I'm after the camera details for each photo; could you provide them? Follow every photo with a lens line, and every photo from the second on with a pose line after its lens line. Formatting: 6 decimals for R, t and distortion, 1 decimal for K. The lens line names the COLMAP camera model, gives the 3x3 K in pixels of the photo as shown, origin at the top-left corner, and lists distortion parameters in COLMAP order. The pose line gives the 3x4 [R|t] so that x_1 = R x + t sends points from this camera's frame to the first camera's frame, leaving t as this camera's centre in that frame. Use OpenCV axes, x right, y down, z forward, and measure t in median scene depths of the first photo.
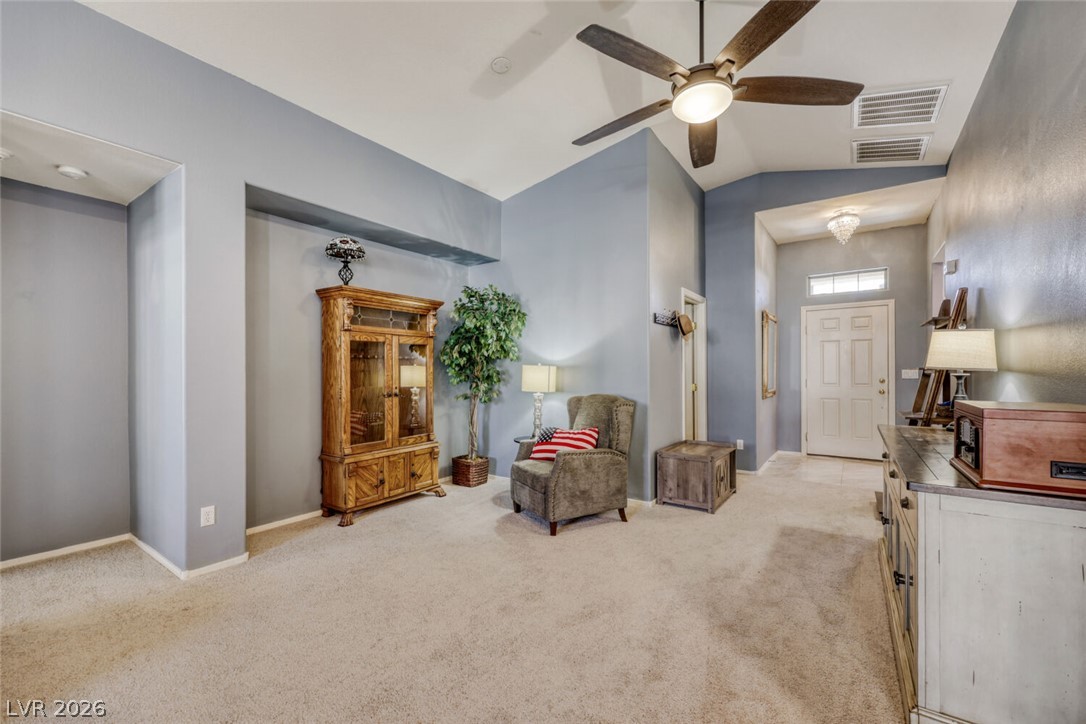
lens RADIAL K [[442.9, 0, 543.1], [0, 442.9, 369.4], [0, 0, 1]] dist [0.004346, 0.000712]
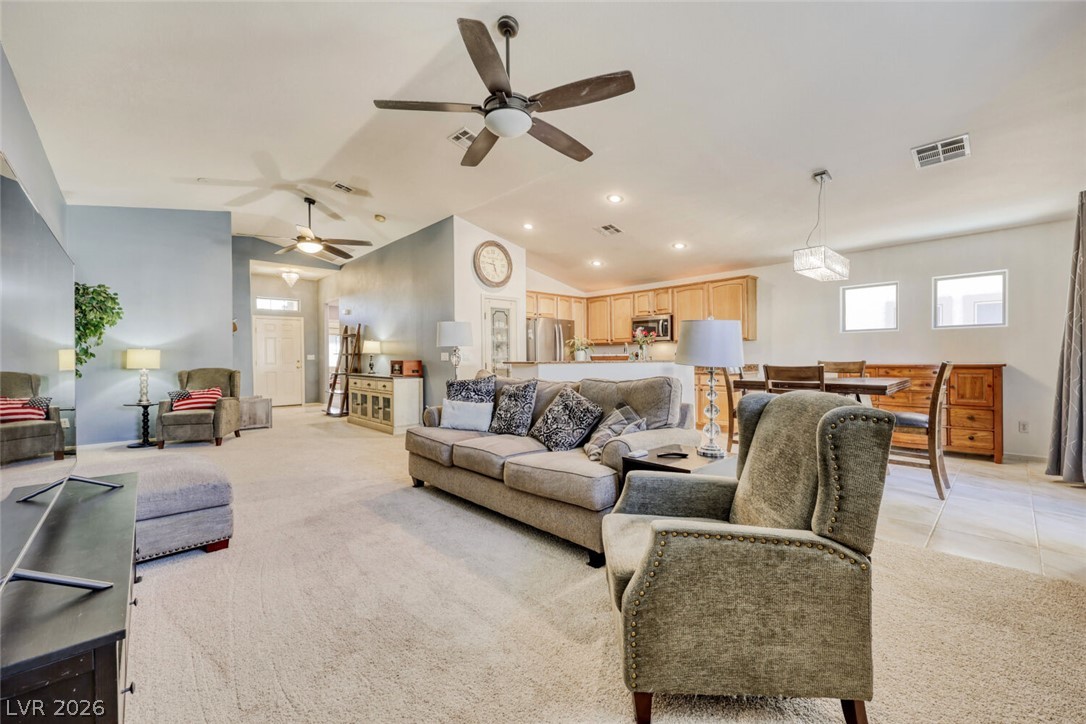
lens RADIAL K [[442.9, 0, 540.3], [0, 442.9, 360.3], [0, 0, 1]] dist [0.004346, 0.000712]
pose [[0.196559, -0.005137, 0.980478, -1.332297], [0.002911, 0.999985, 0.004656, 0.025293], [-0.980488, 0.001939, 0.196571, -0.543393]]
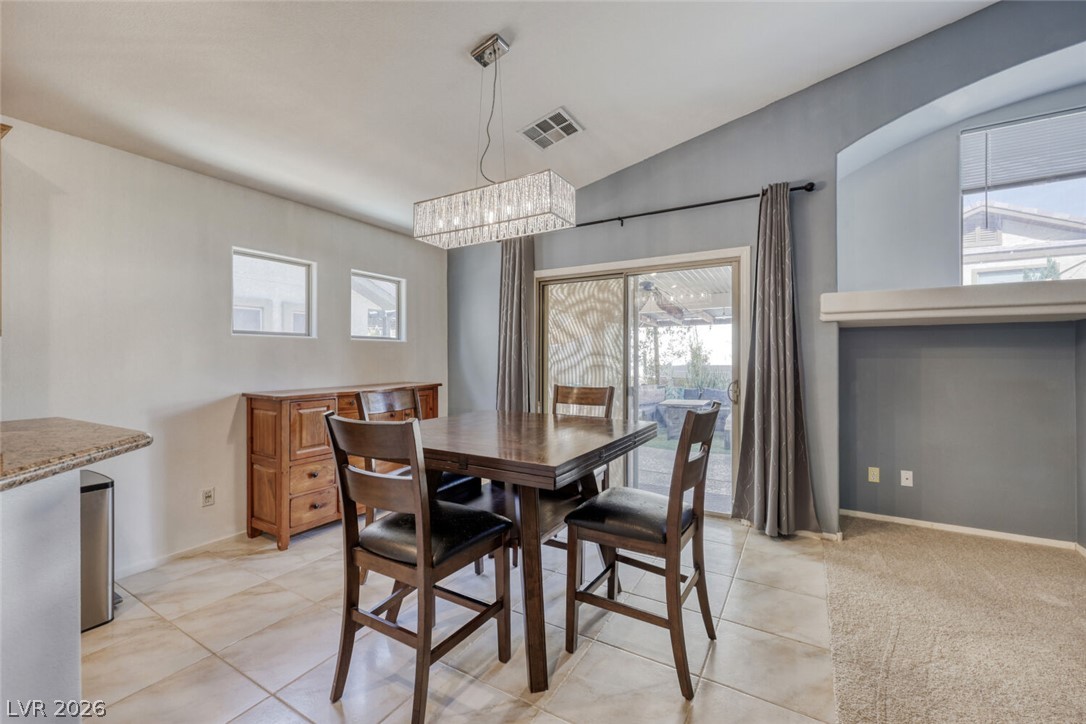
lens RADIAL K [[442.9, 0, 549.1], [0, 442.9, 361.1], [0, 0, 1]] dist [0.004346, 0.000712]
pose [[-0.996455, 0.010466, -0.083477, -0.041592], [0.010476, 0.999945, 0.000317, -0.009304], [0.083476, -0.000559, -0.996510, -0.419005]]
